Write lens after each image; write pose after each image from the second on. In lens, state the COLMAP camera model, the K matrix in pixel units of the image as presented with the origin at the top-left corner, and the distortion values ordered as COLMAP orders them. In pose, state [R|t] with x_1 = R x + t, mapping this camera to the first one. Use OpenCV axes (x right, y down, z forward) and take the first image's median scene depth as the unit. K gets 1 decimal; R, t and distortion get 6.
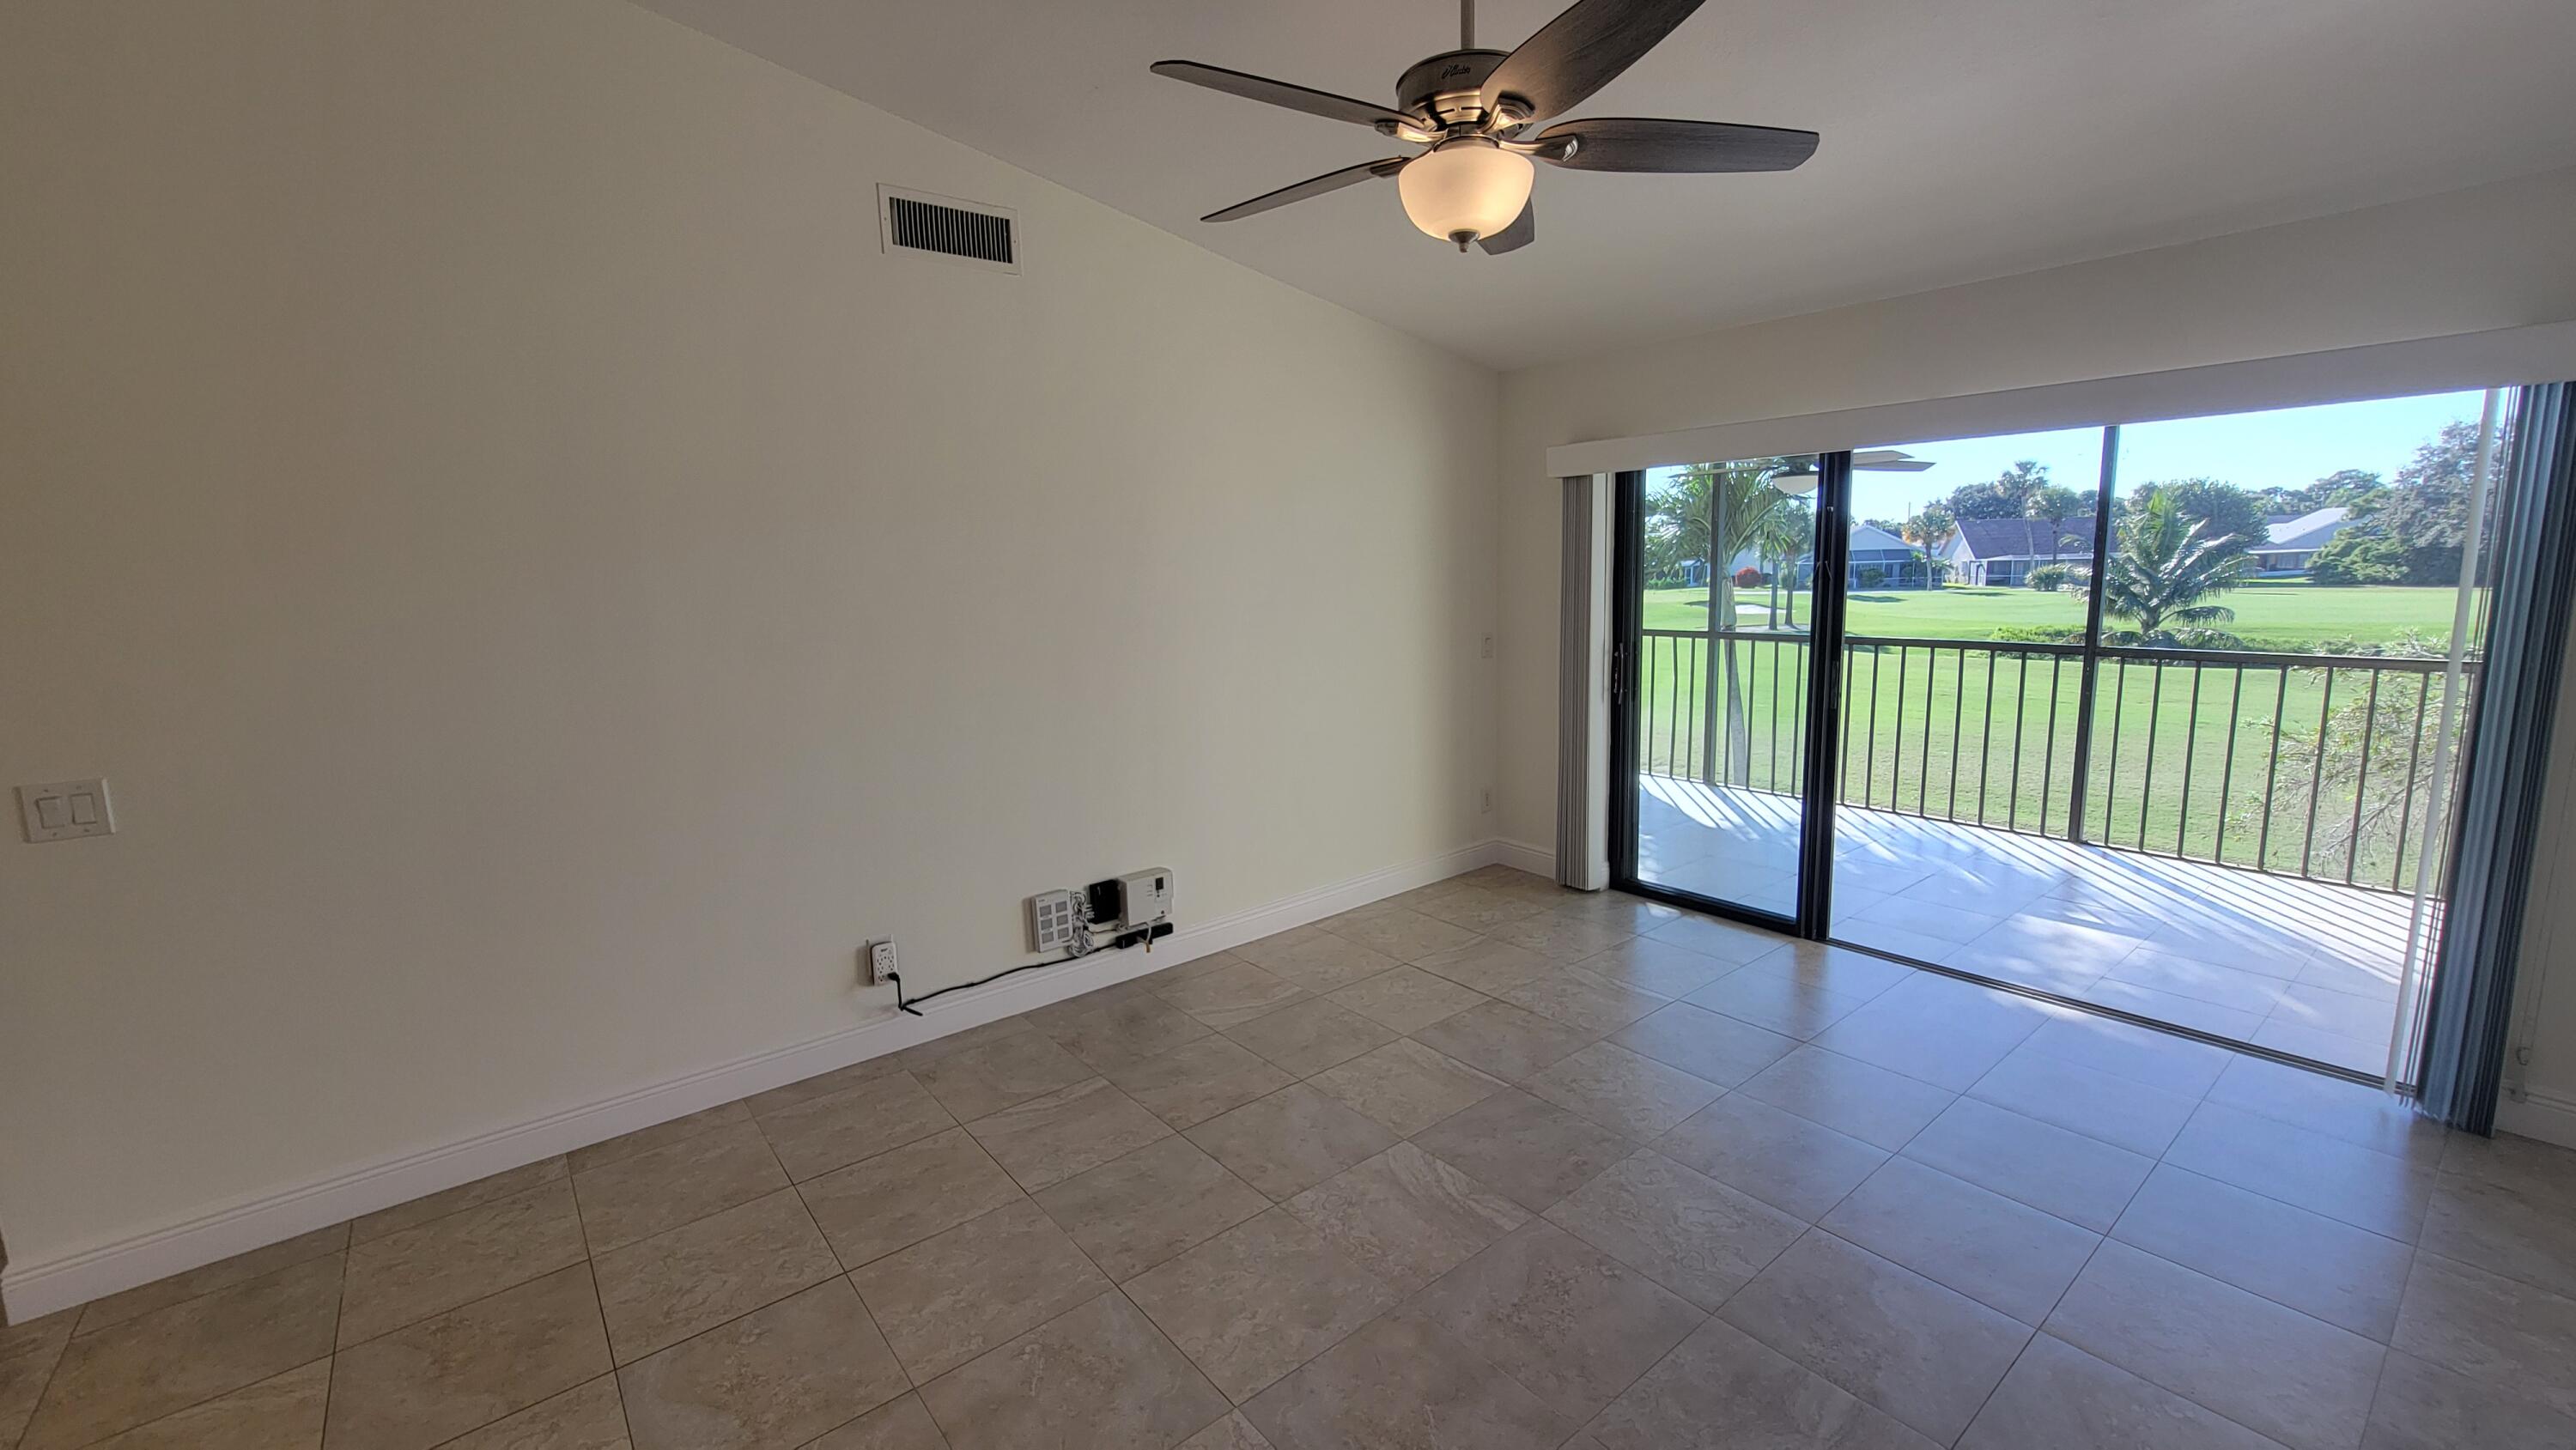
lens RADIAL K [[1051.3, 0, 1302.1], [0, 1051.3, 721.8], [0, 0, 1]] dist [-0.002987, 0.001123]
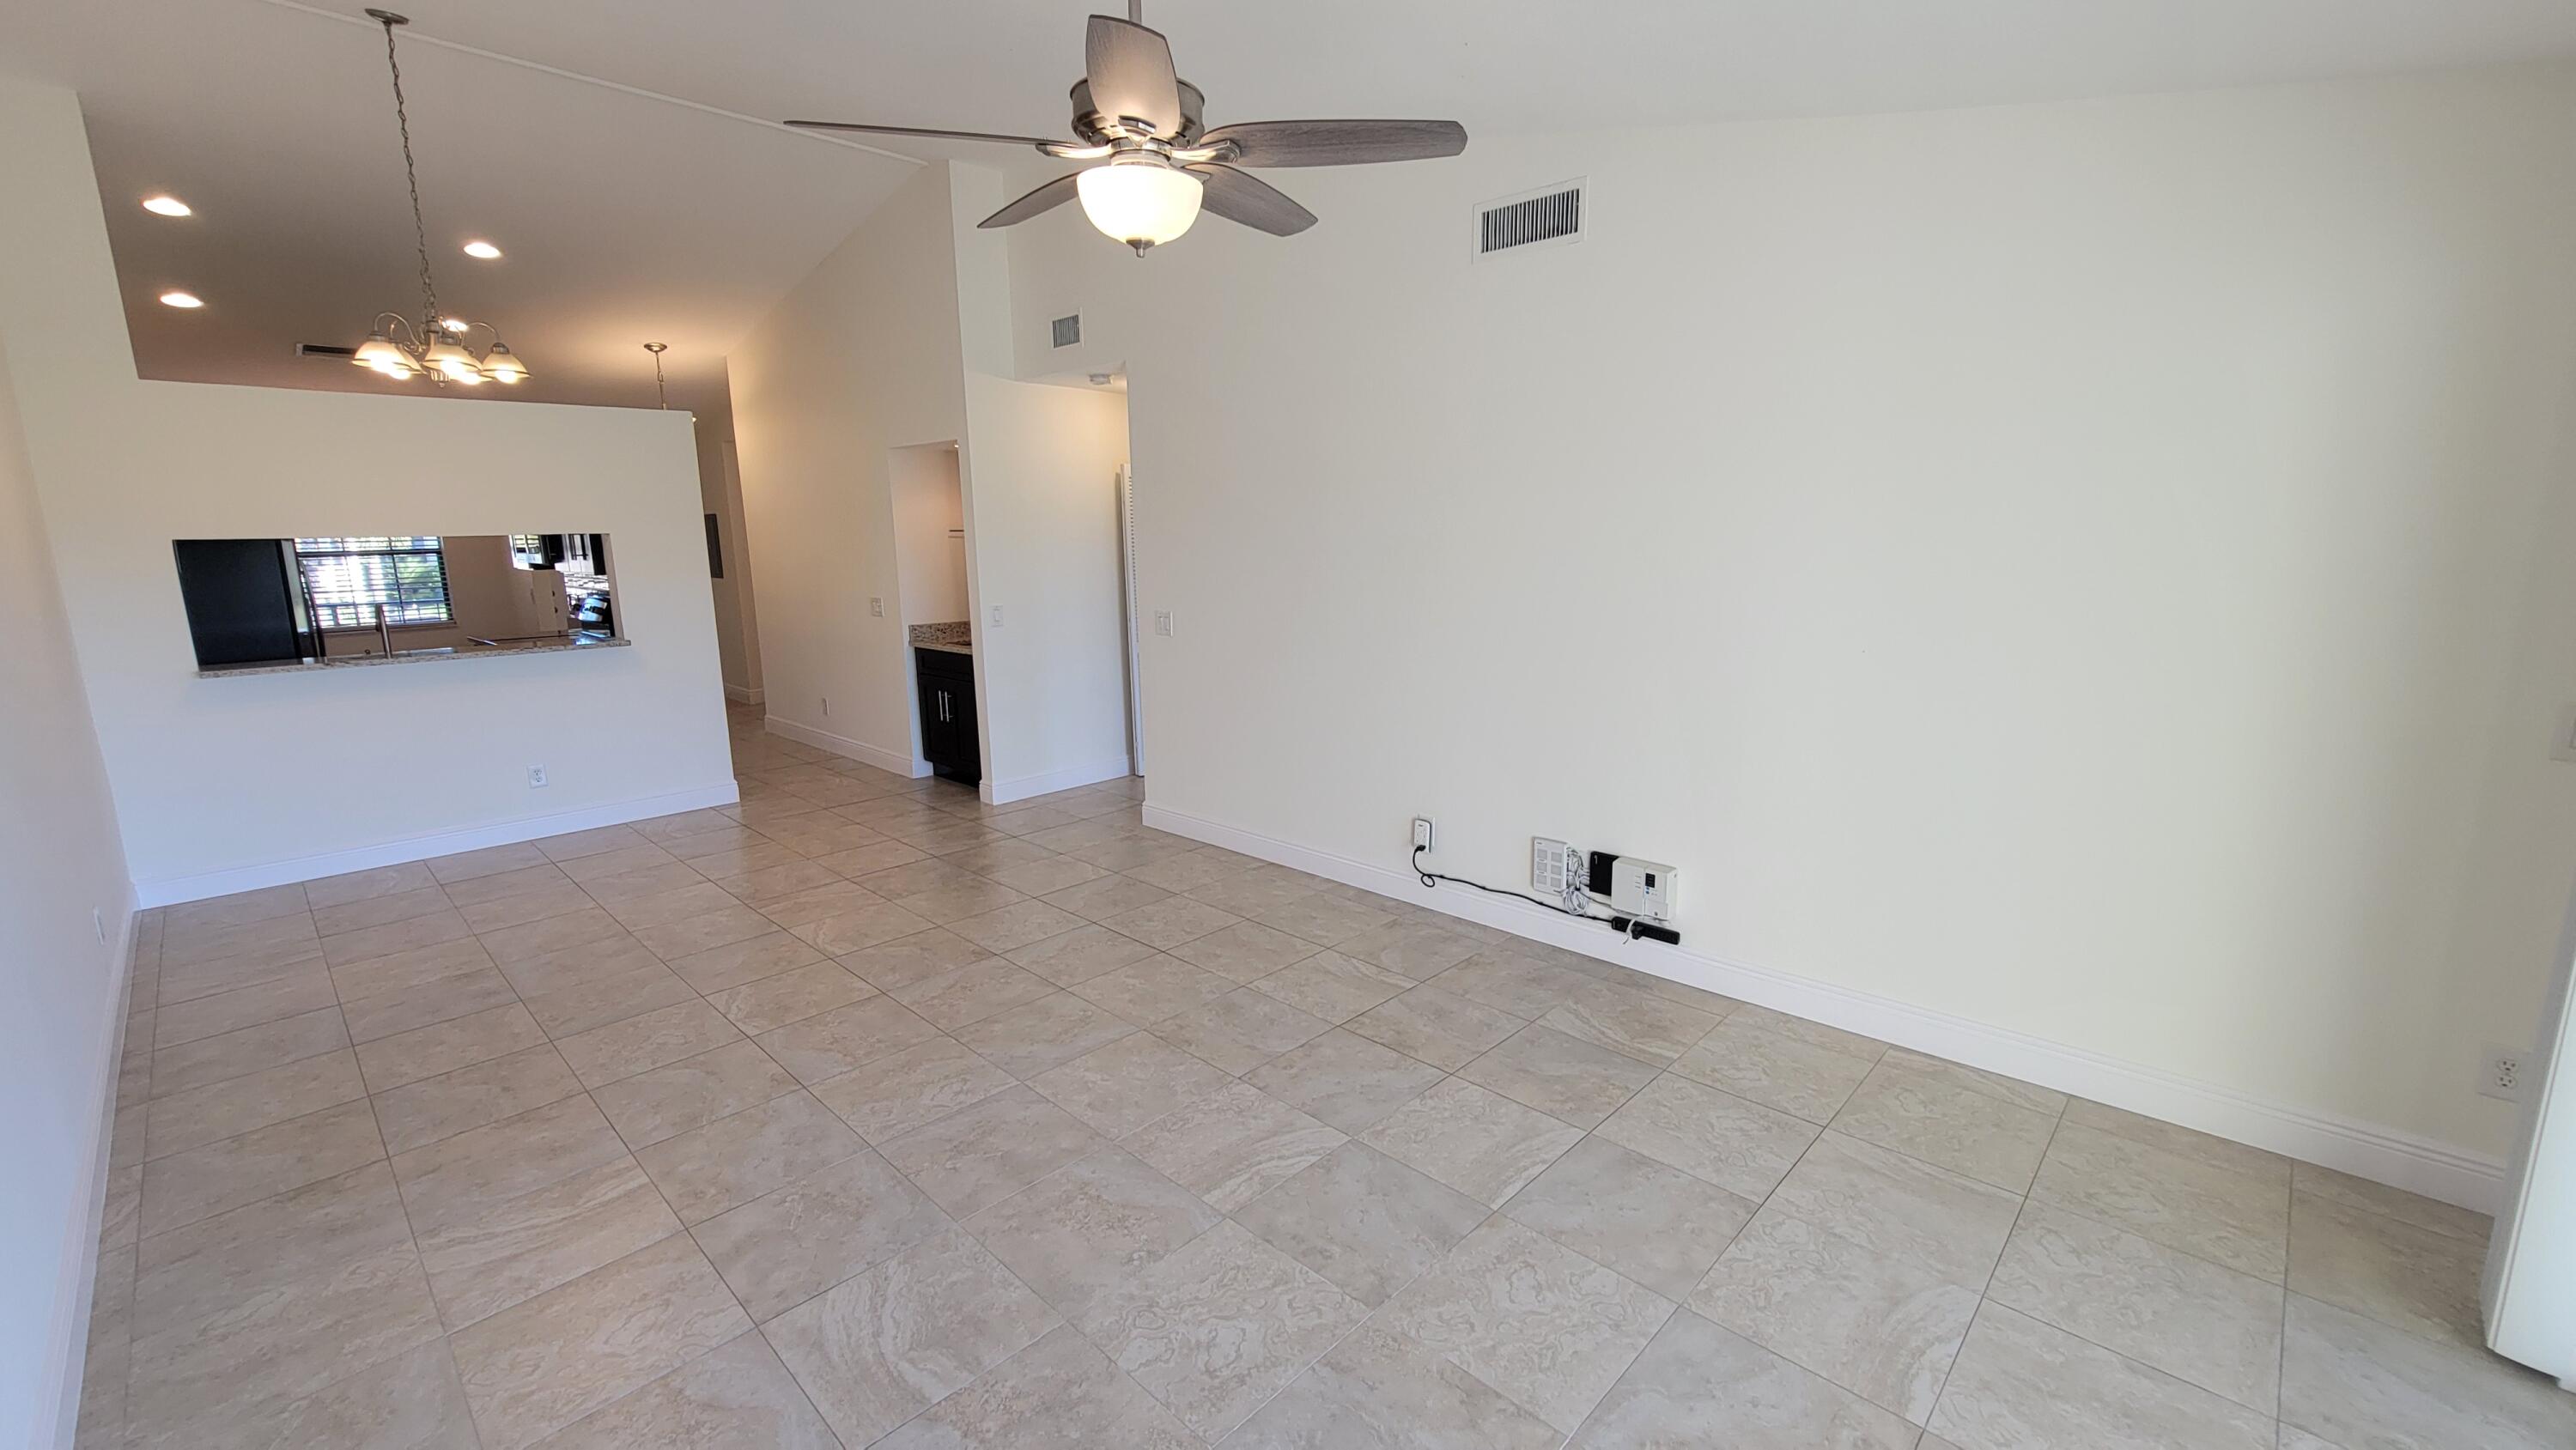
lens RADIAL K [[1051.3, 0, 1280.1], [0, 1051.3, 716.9], [0, 0, 1]] dist [-0.002987, 0.001123]
pose [[0.118686, 0.206983, -0.971119, 0.722875], [-0.142443, 0.971465, 0.189648, -0.117555], [0.982661, 0.115820, 0.144783, 0.568030]]
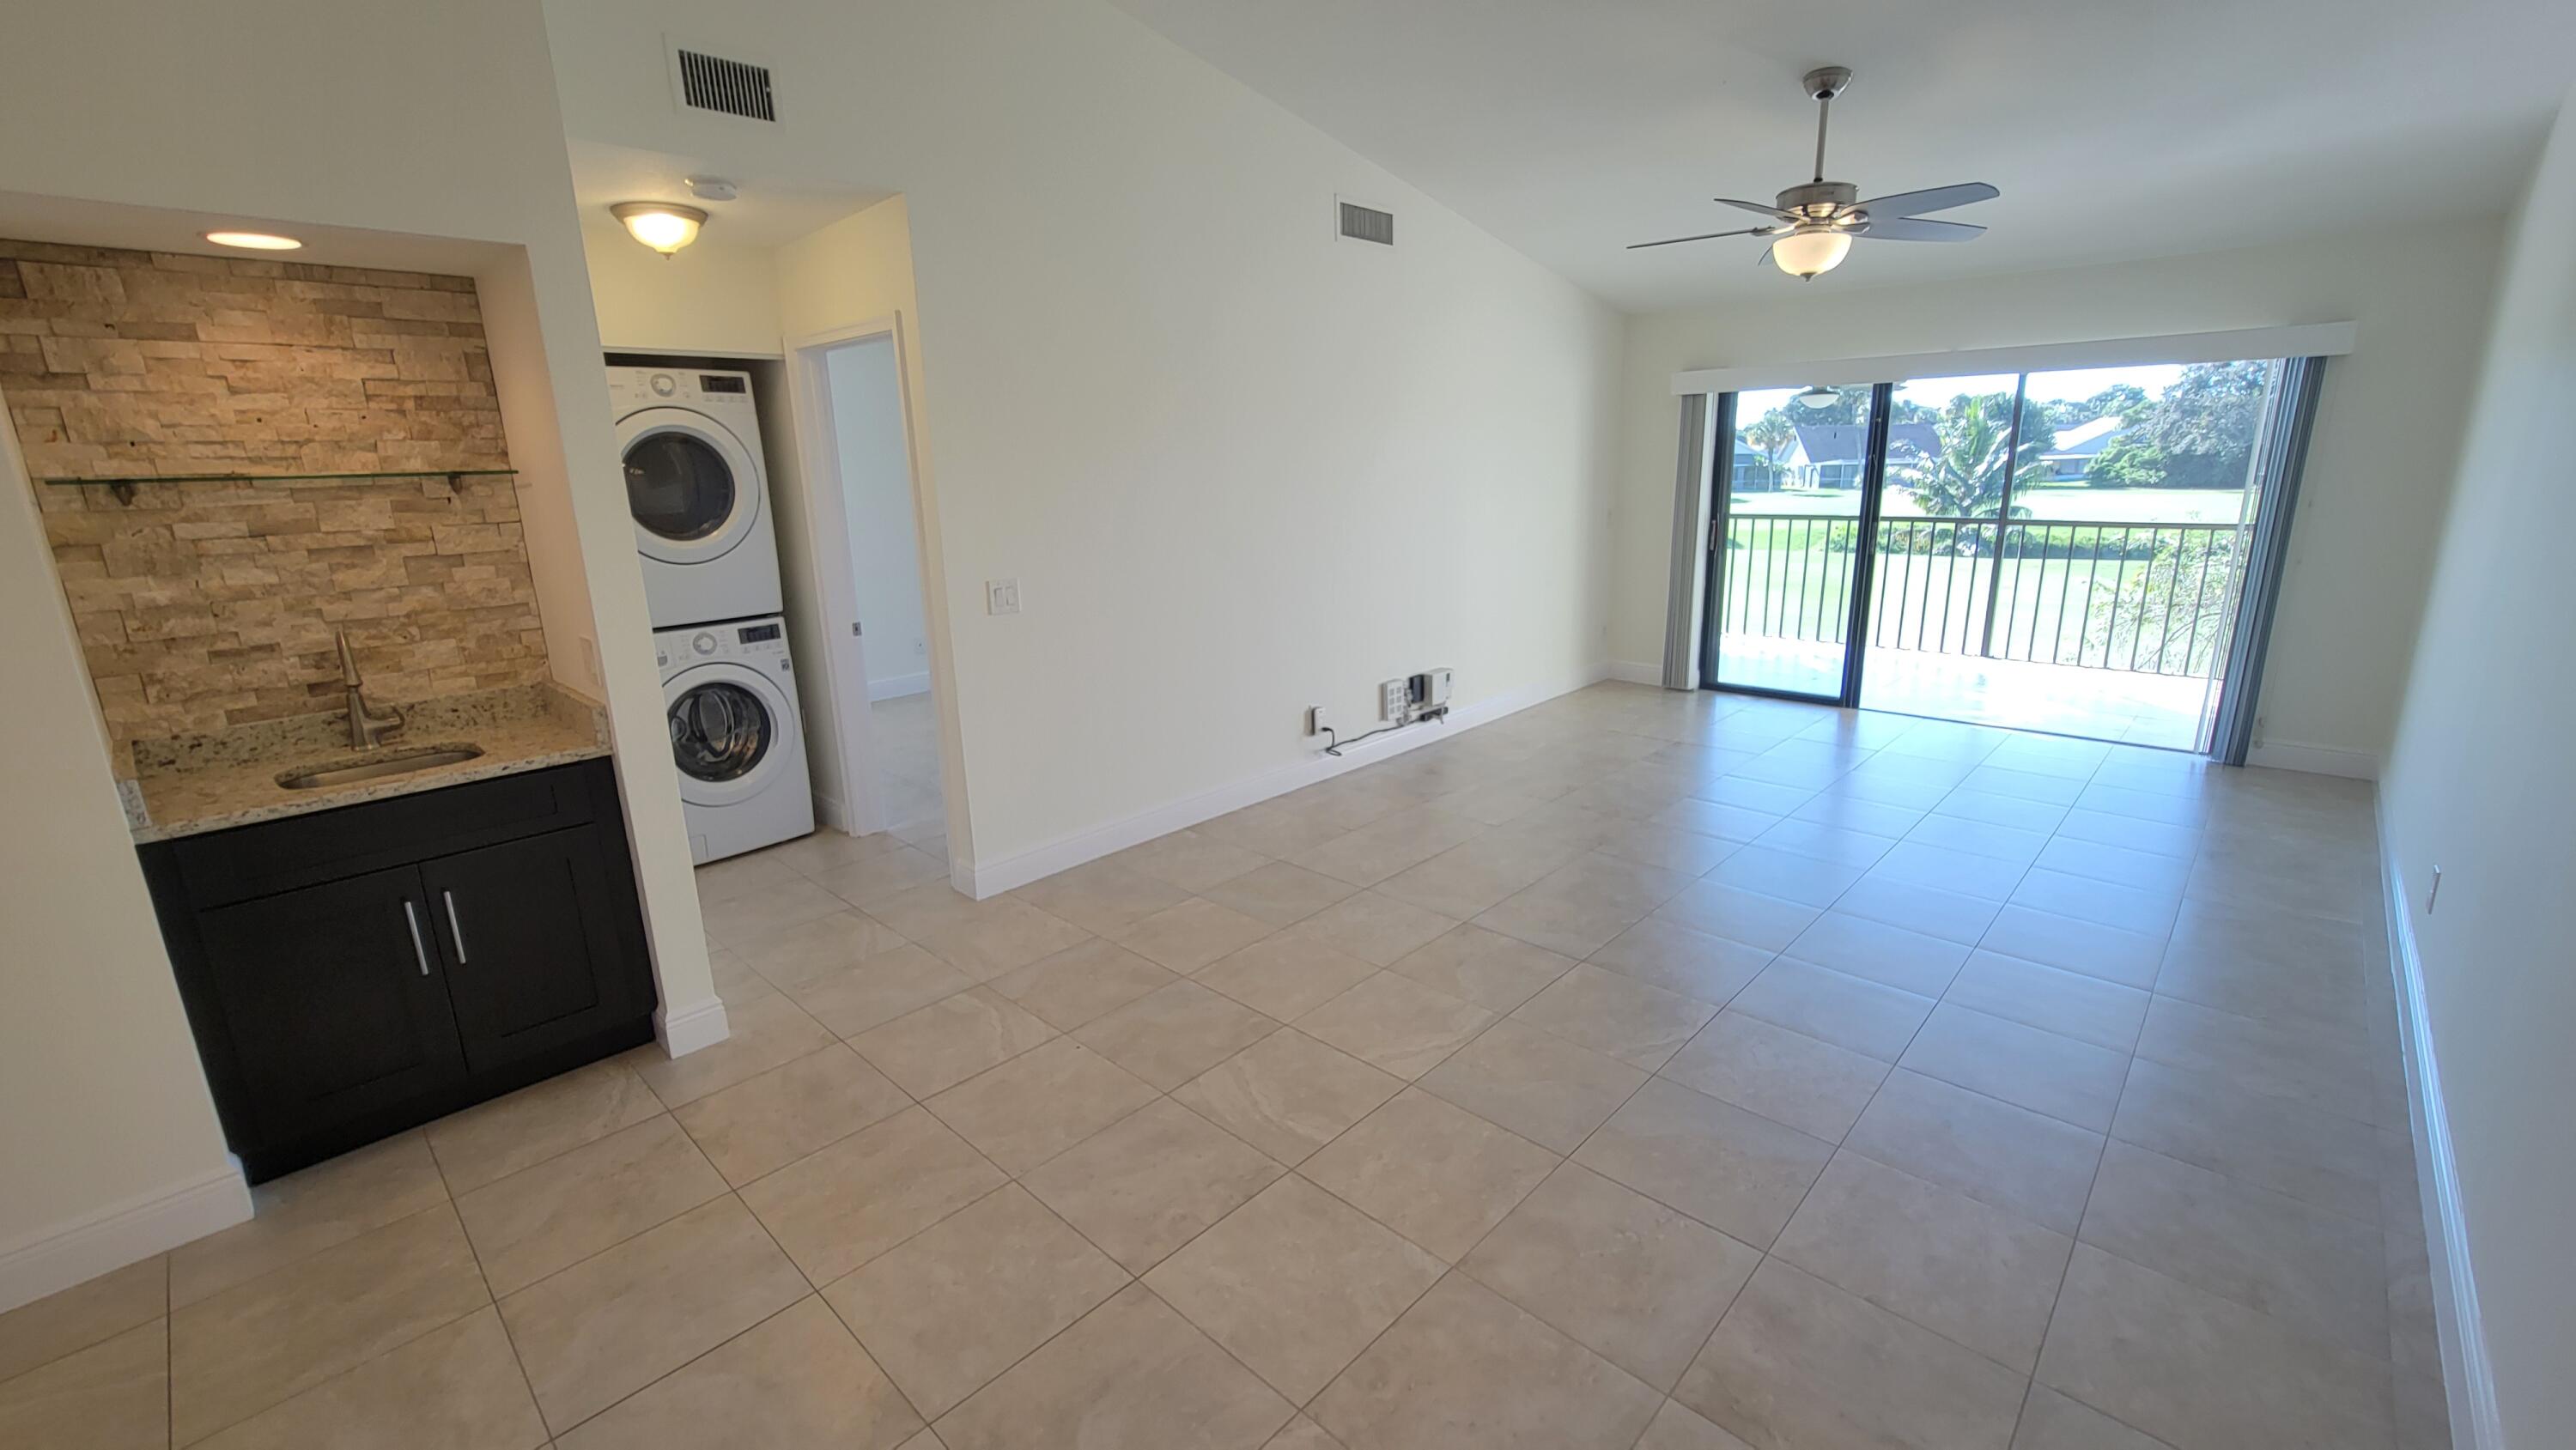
lens RADIAL K [[1051.3, 0, 1299.5], [0, 1051.3, 720.4], [0, 0, 1]] dist [-0.002987, 0.001123]
pose [[0.991264, -0.026997, 0.129104, -0.563451], [0.015501, 0.995890, 0.089236, 0.084305], [-0.130982, -0.086455, 0.987608, -0.450154]]
